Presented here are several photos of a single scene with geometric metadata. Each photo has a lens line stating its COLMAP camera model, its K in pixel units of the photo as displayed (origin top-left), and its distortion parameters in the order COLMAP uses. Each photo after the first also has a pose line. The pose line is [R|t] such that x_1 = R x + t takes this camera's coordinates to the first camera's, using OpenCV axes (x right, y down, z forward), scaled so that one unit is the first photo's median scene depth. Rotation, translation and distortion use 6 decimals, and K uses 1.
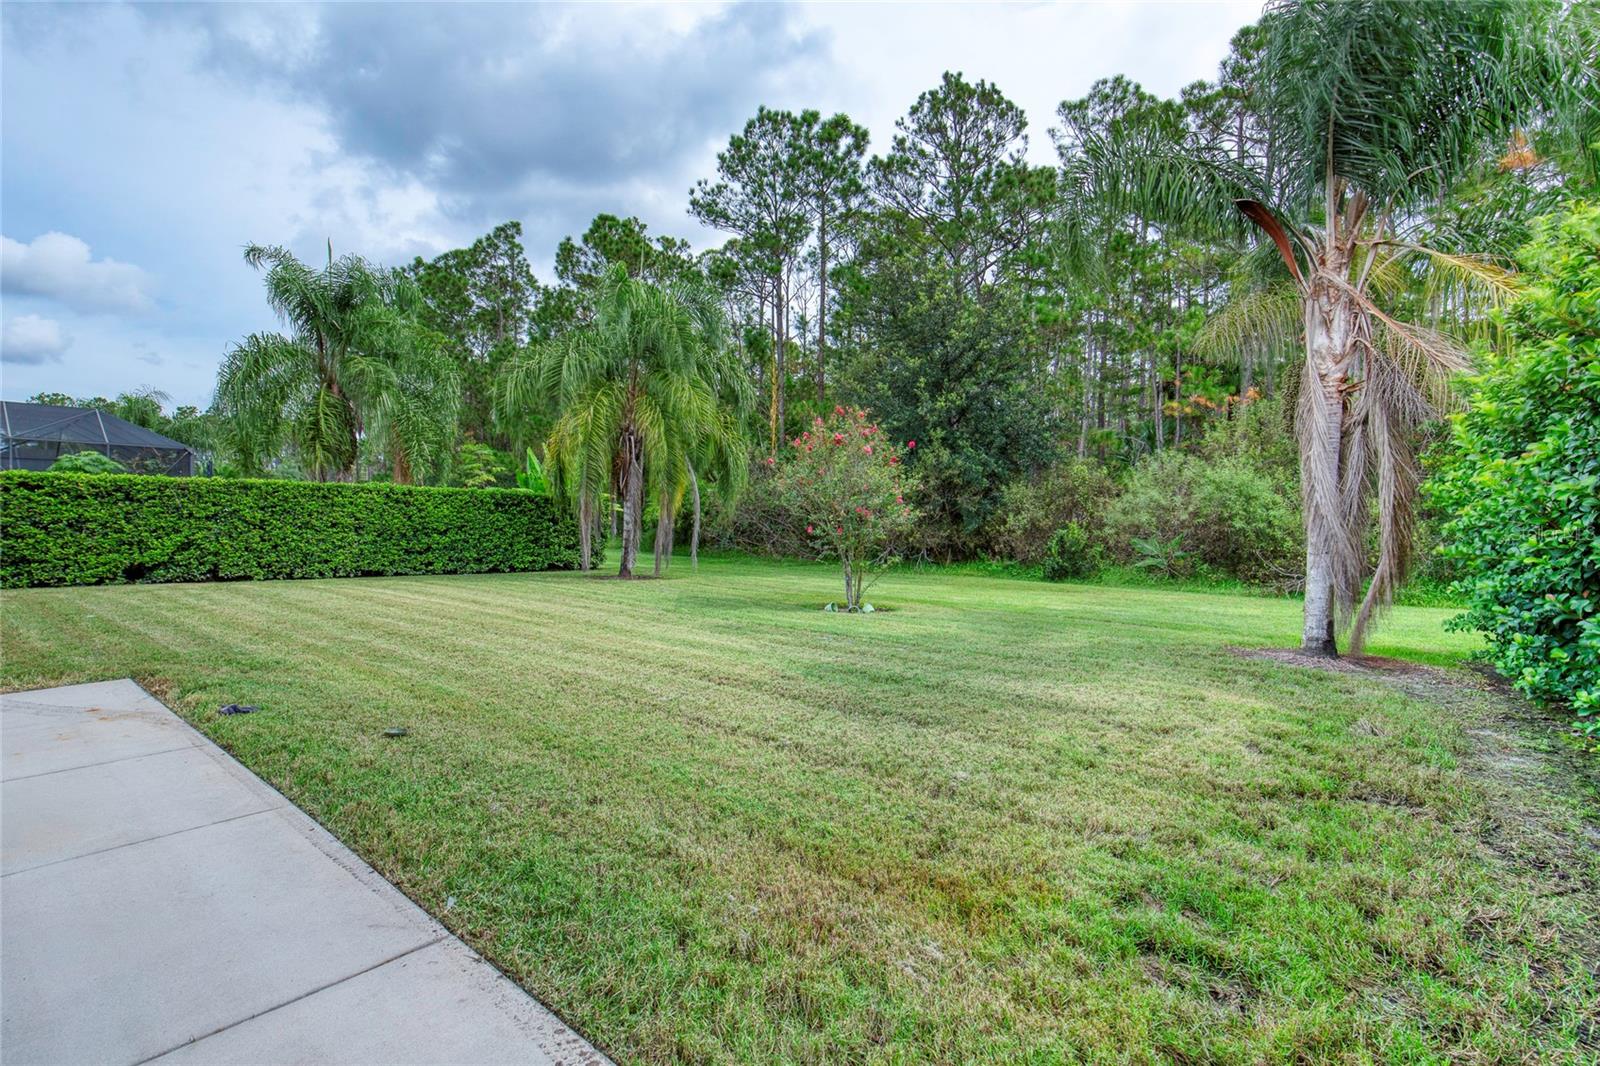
lens RADIAL K [[732.5, 0, 789.4], [0, 732.5, 536.5], [0, 0, 1]] dist [-0.020928, 0.008302]
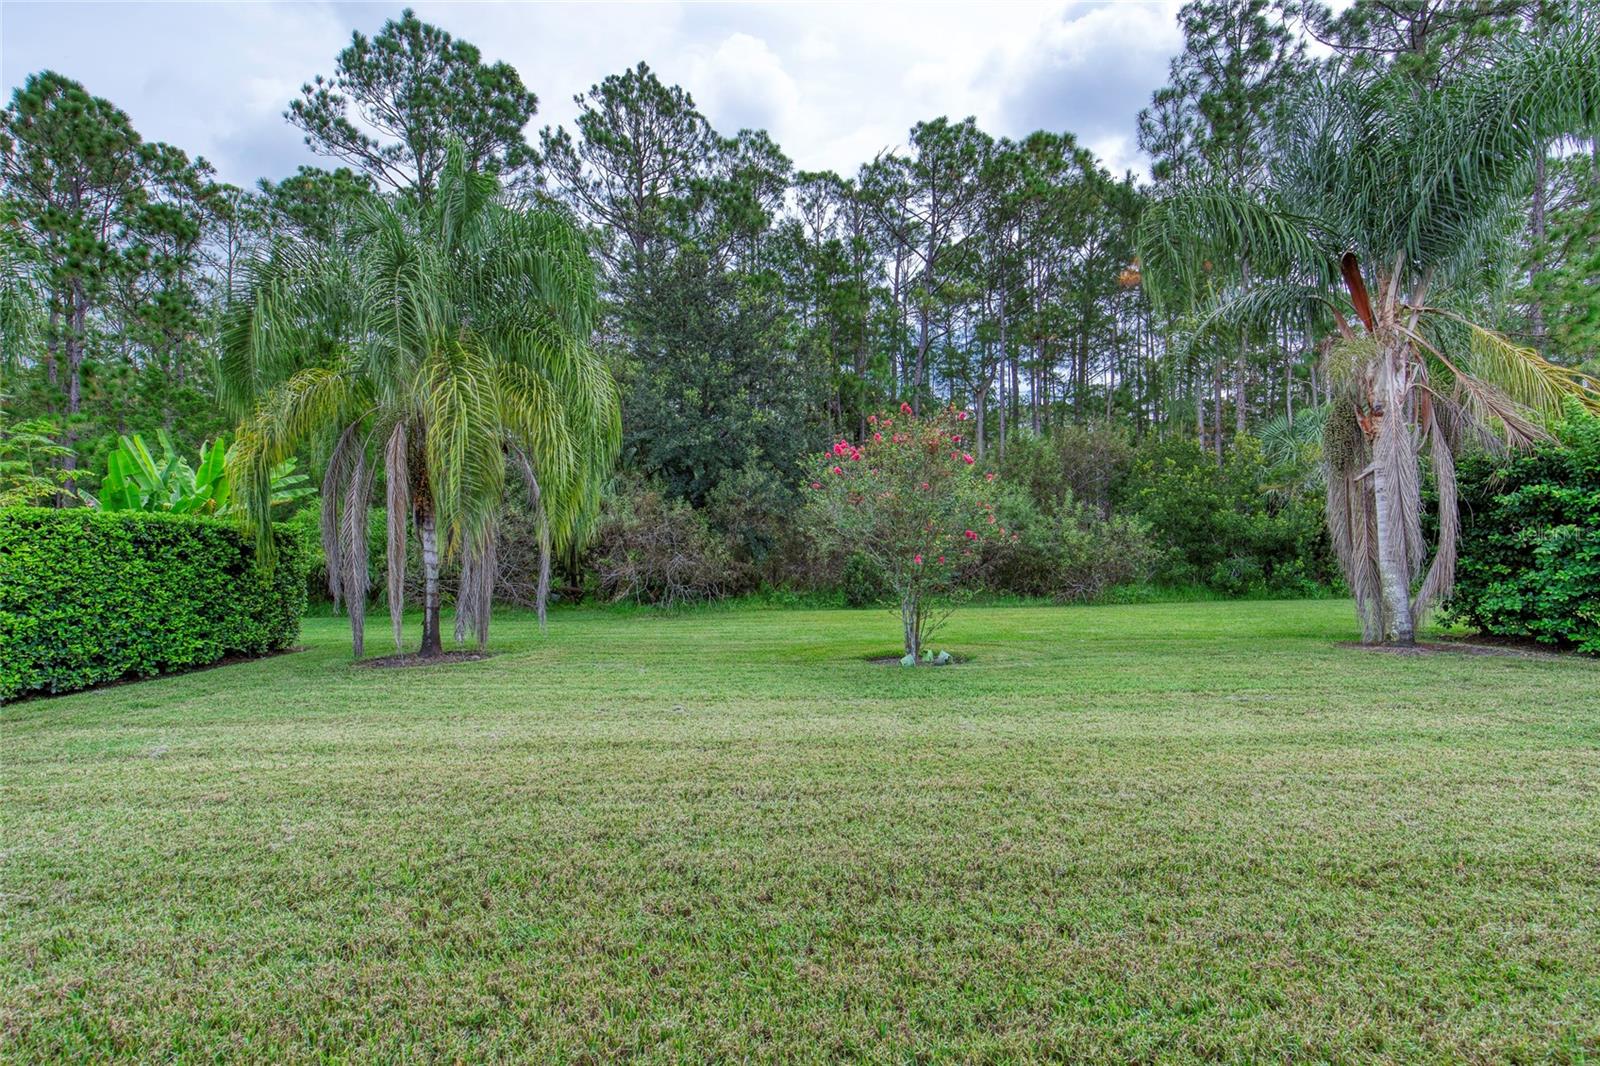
lens RADIAL K [[732.5, 0, 804.0], [0, 732.5, 538.5], [0, 0, 1]] dist [-0.020928, 0.008302]
pose [[0.761696, -0.021505, 0.647577, -0.355108], [0.053324, 0.998139, -0.029574, -0.006976], [-0.645737, 0.057058, 0.761425, 0.317313]]
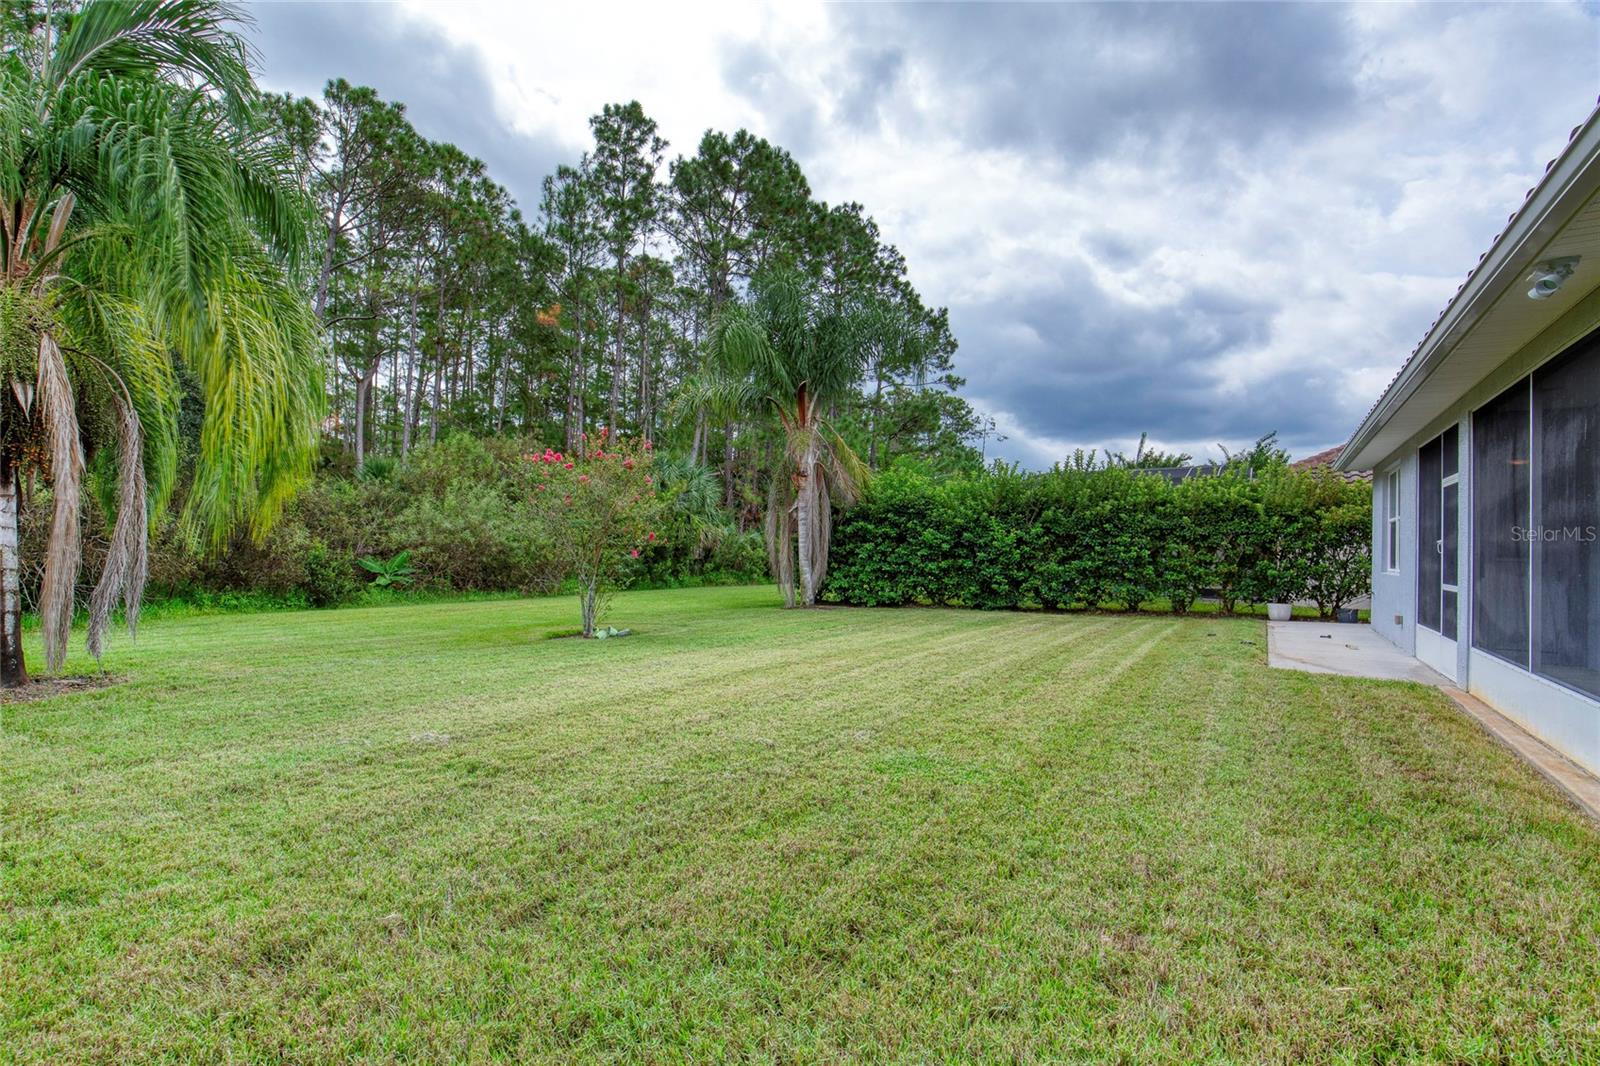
lens RADIAL K [[732.5, 0, 784.0], [0, 732.5, 542.0], [0, 0, 1]] dist [-0.020928, 0.008302]
pose [[-0.112924, -0.008478, 0.993567, -0.615350], [0.023584, 0.999659, 0.011210, -0.017992], [-0.993324, 0.024698, -0.112685, 0.578171]]
